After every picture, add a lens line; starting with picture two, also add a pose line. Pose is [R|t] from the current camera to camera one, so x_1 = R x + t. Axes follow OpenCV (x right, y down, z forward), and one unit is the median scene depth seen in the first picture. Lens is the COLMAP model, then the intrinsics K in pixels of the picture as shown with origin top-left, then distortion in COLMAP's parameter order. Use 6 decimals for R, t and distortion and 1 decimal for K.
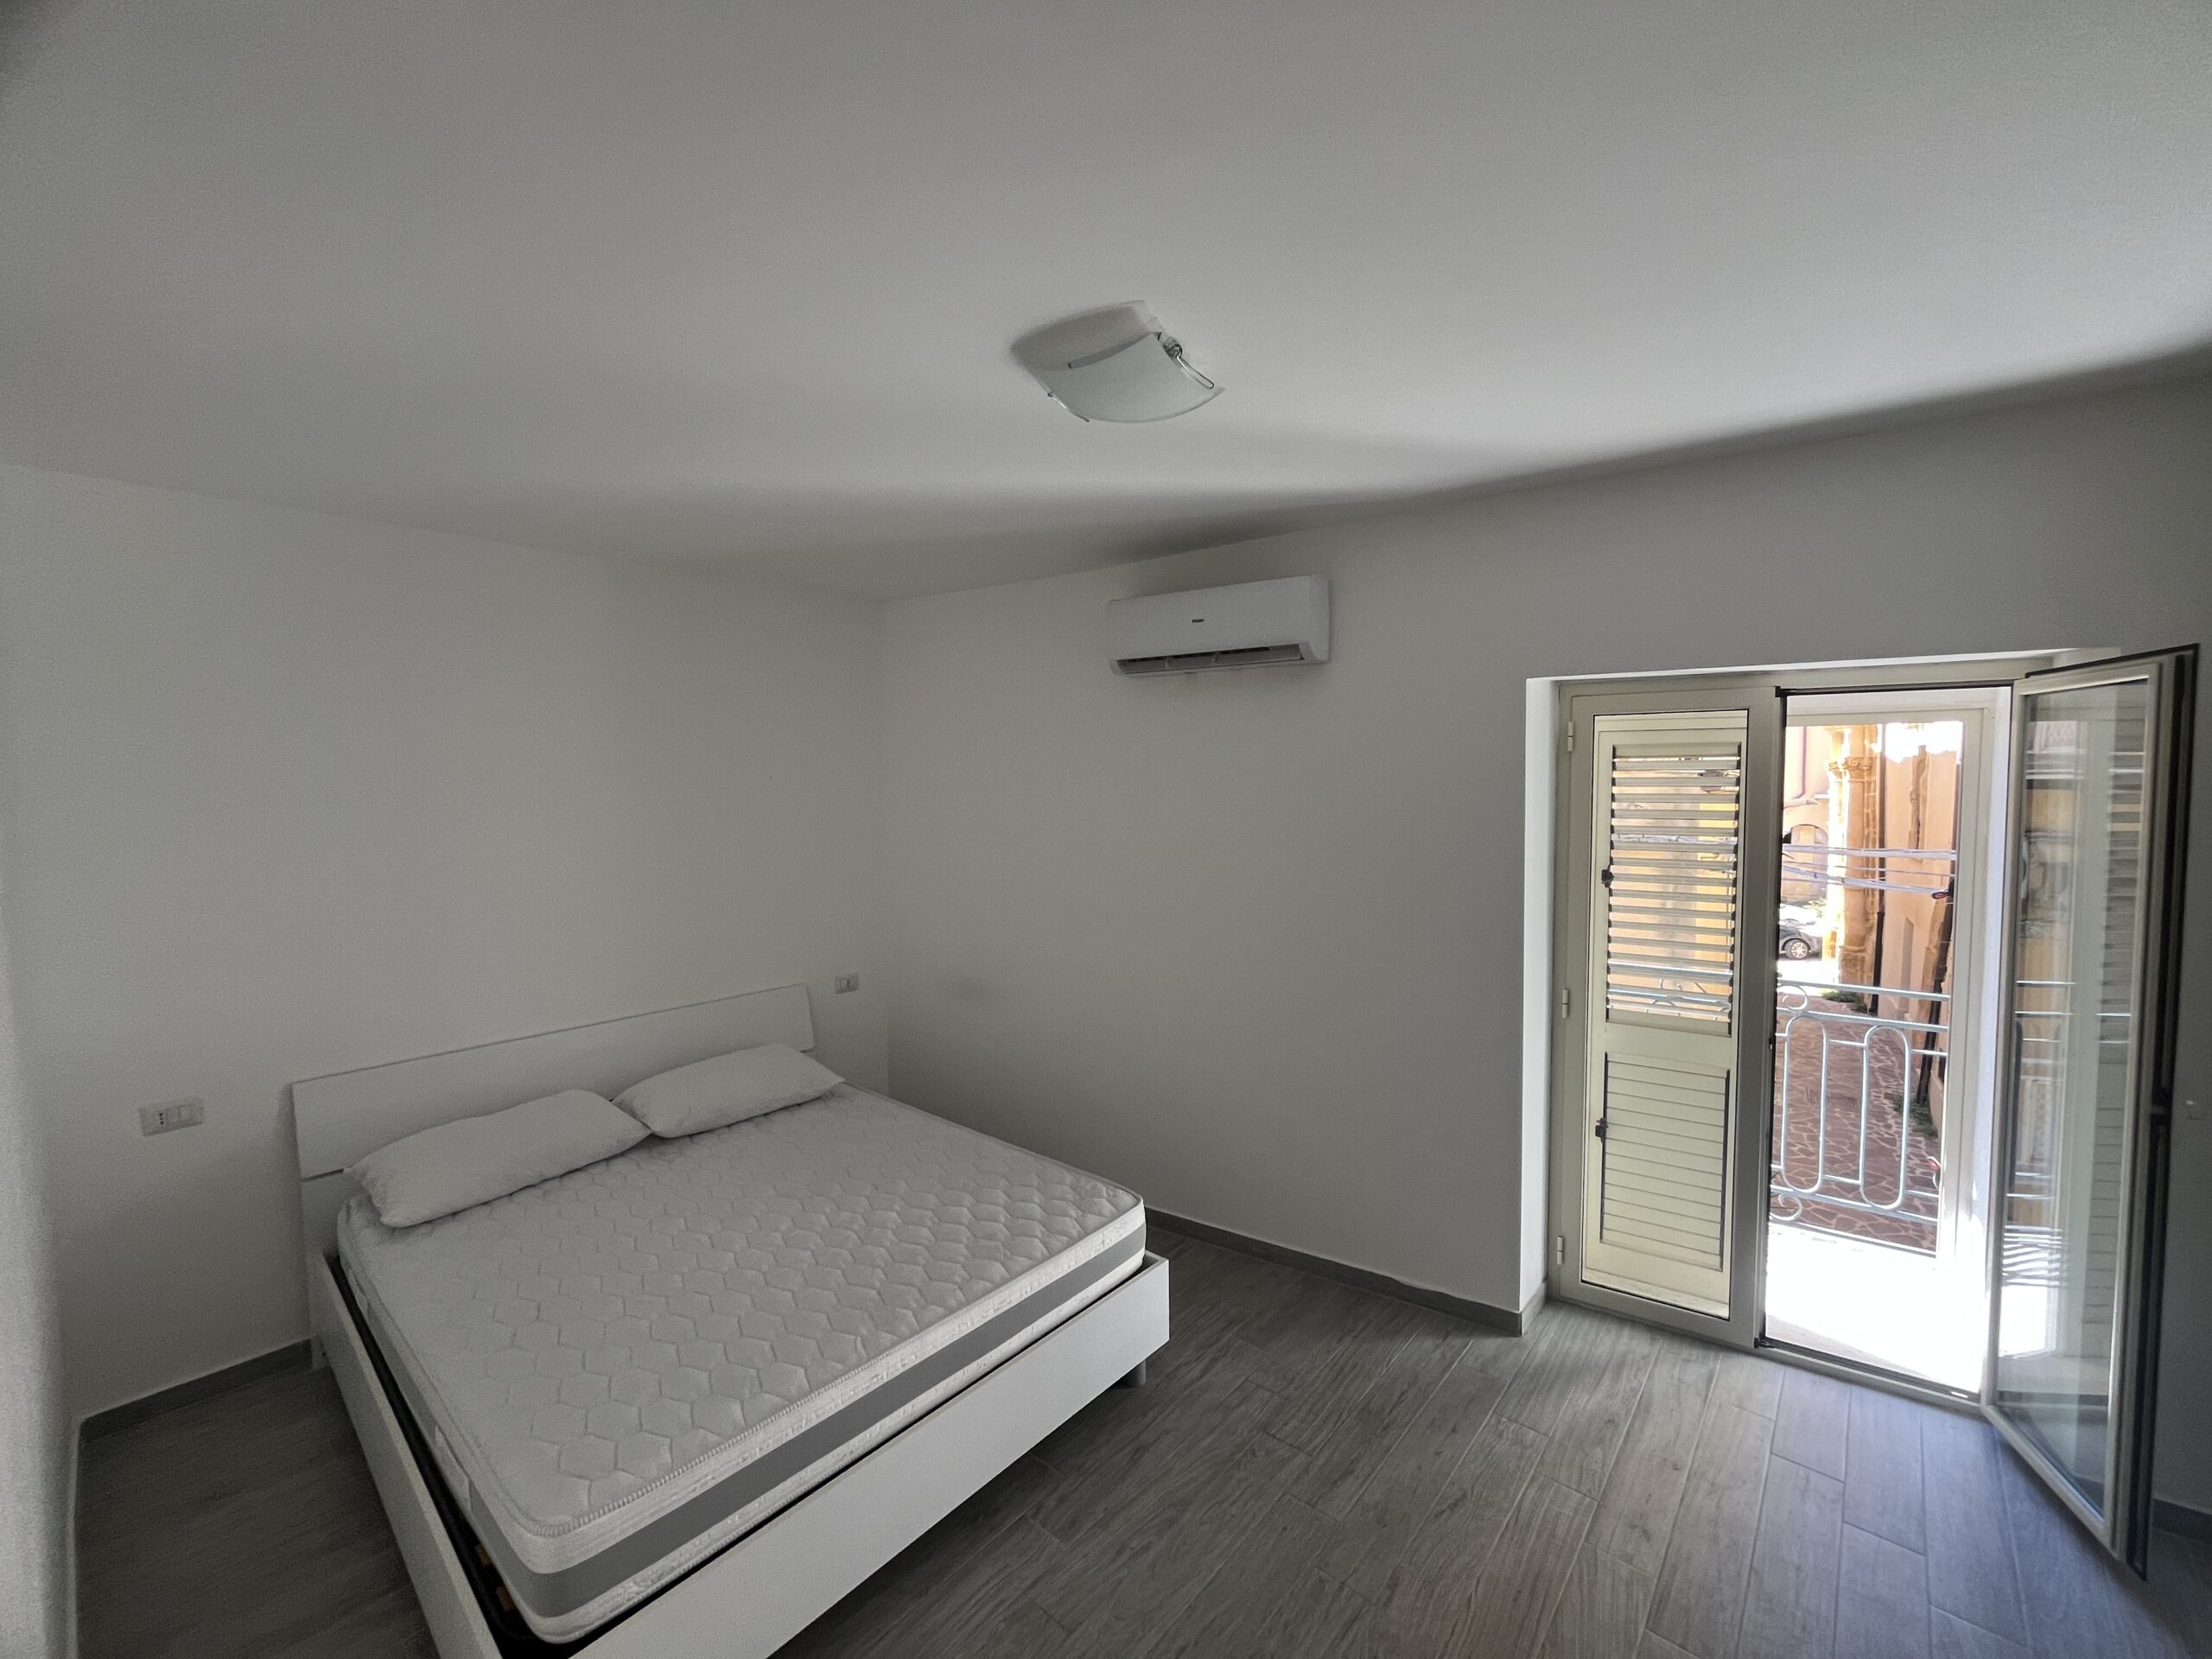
lens RADIAL K [[891.7, 0, 1113.9], [0, 891.7, 829.8], [0, 0, 1]] dist [-0.004464, -0.000157]
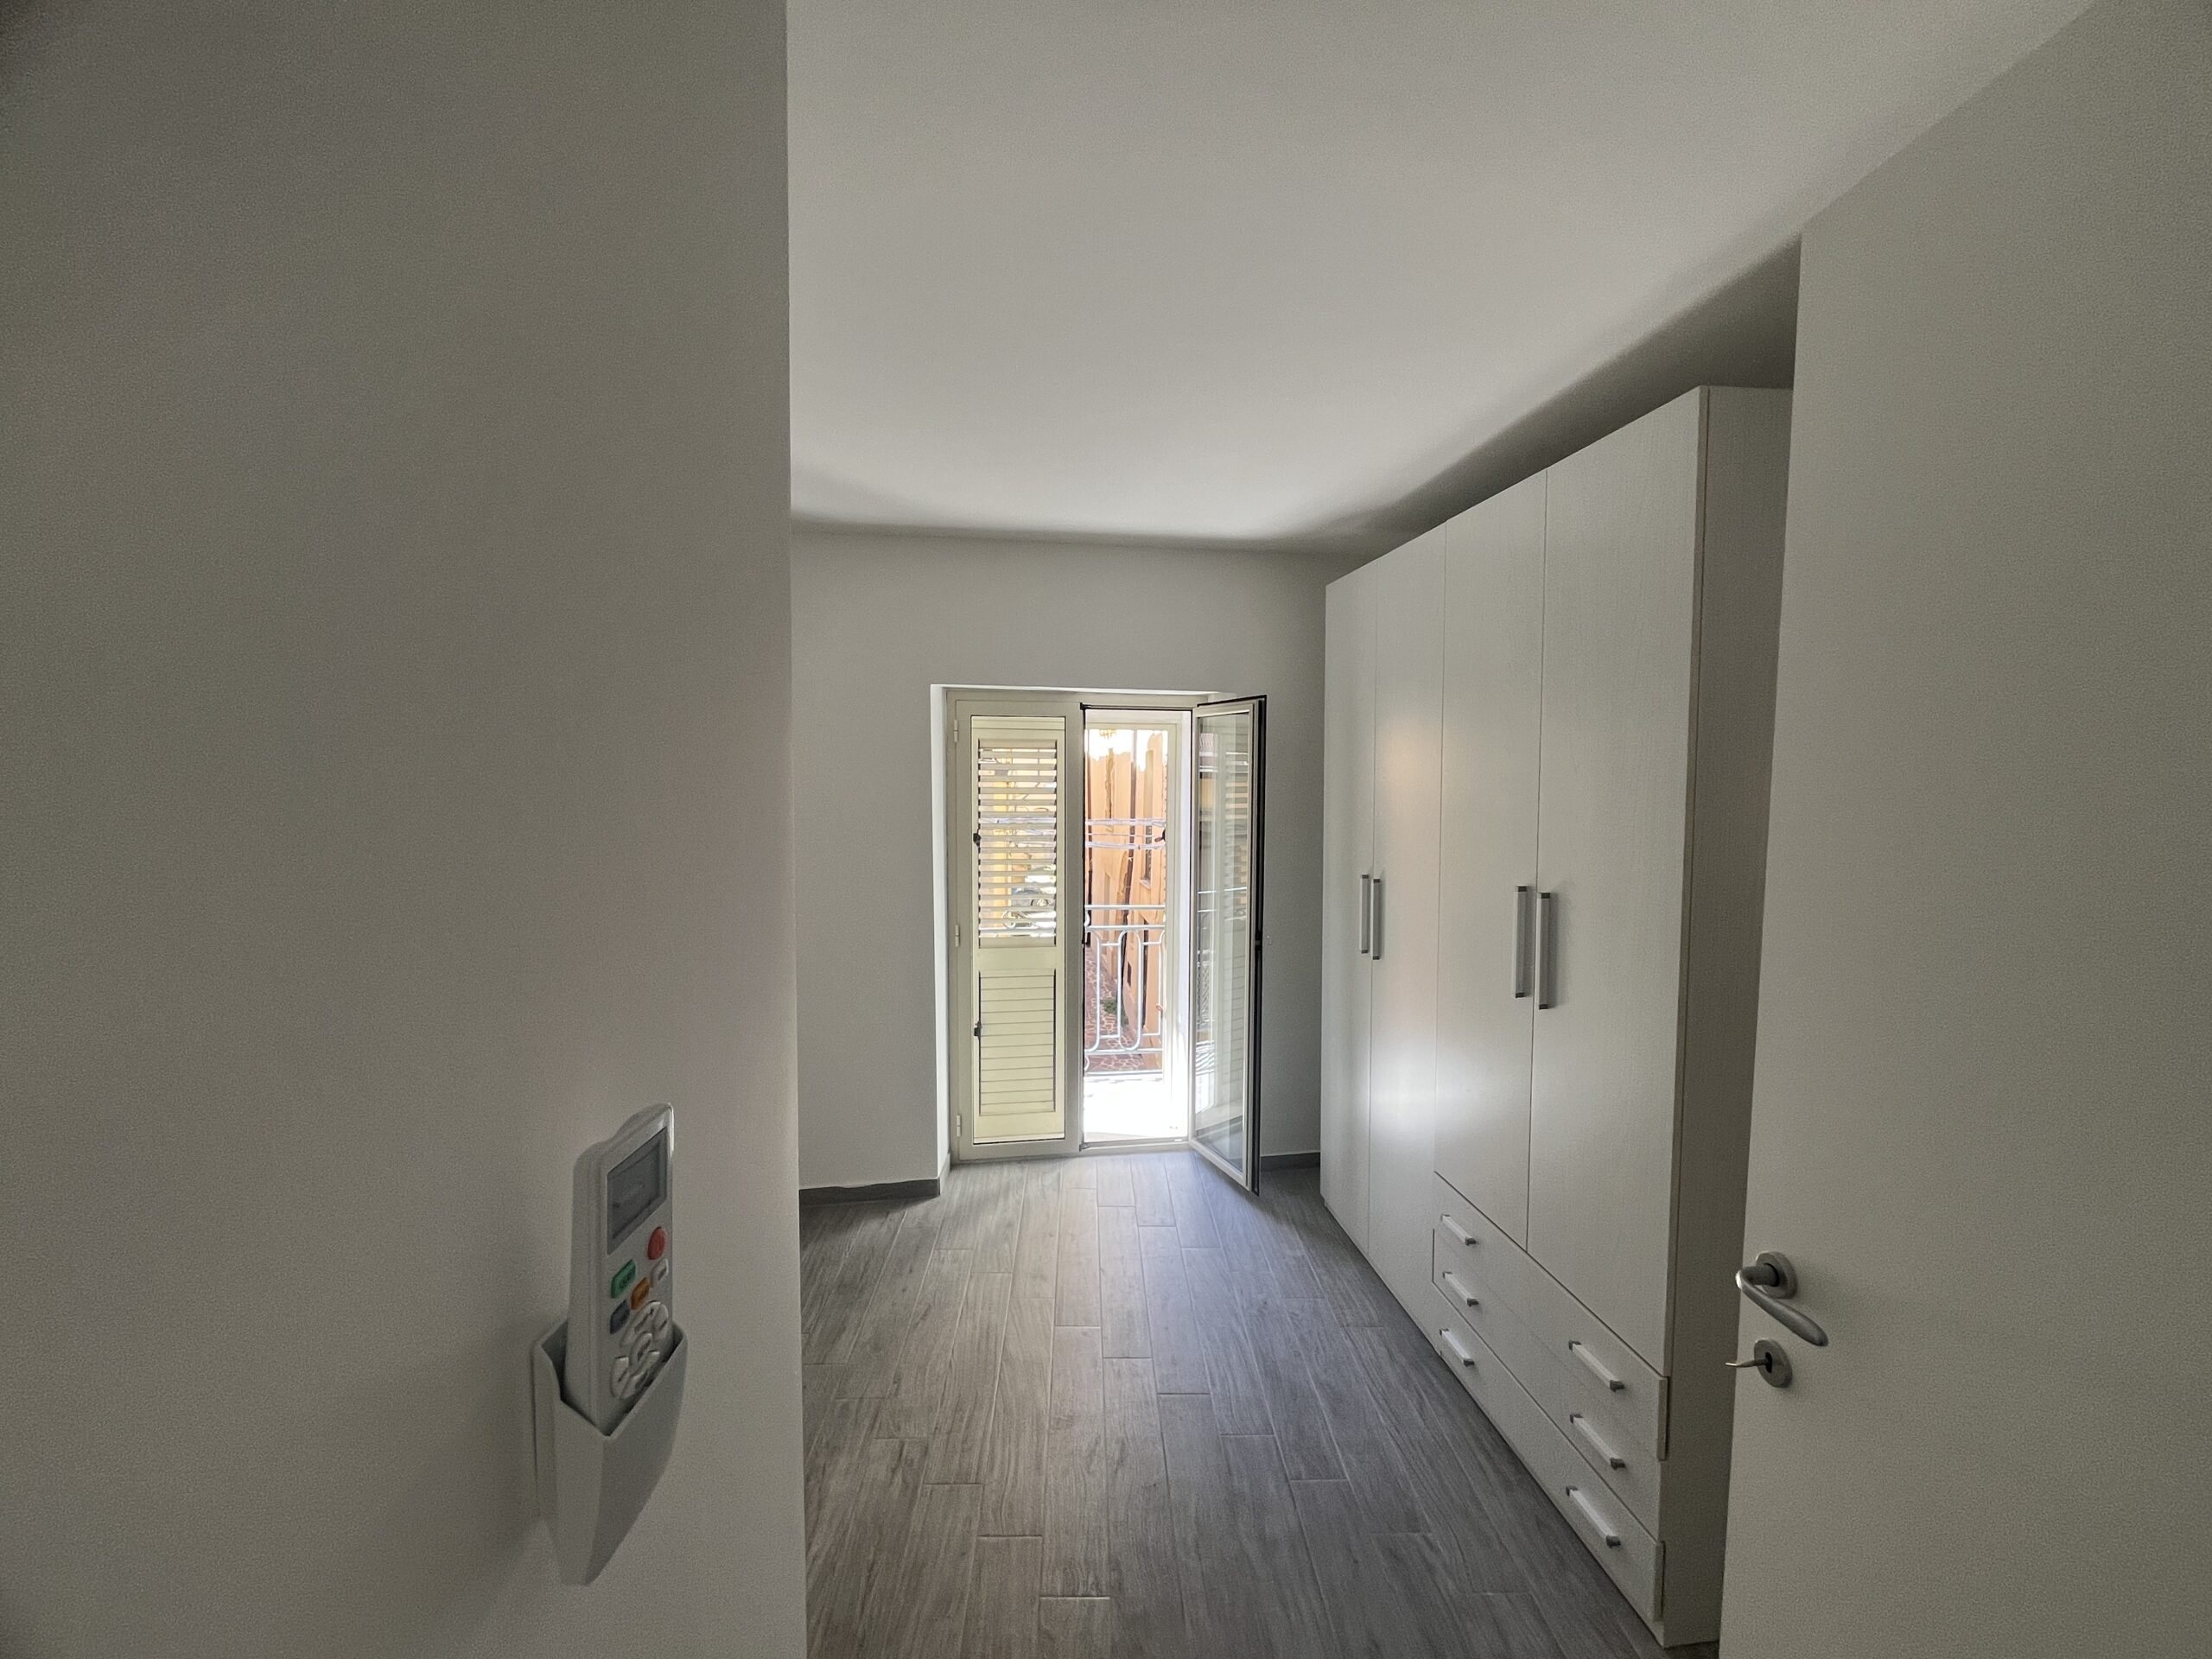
lens RADIAL K [[891.7, 0, 1111.9], [0, 891.7, 841.3], [0, 0, 1]] dist [-0.004464, -0.000157]
pose [[0.732123, -0.042229, 0.679863, -0.237474], [0.026744, 0.999089, 0.033257, 0.021521], [-0.680648, -0.006166, 0.732585, -0.124915]]
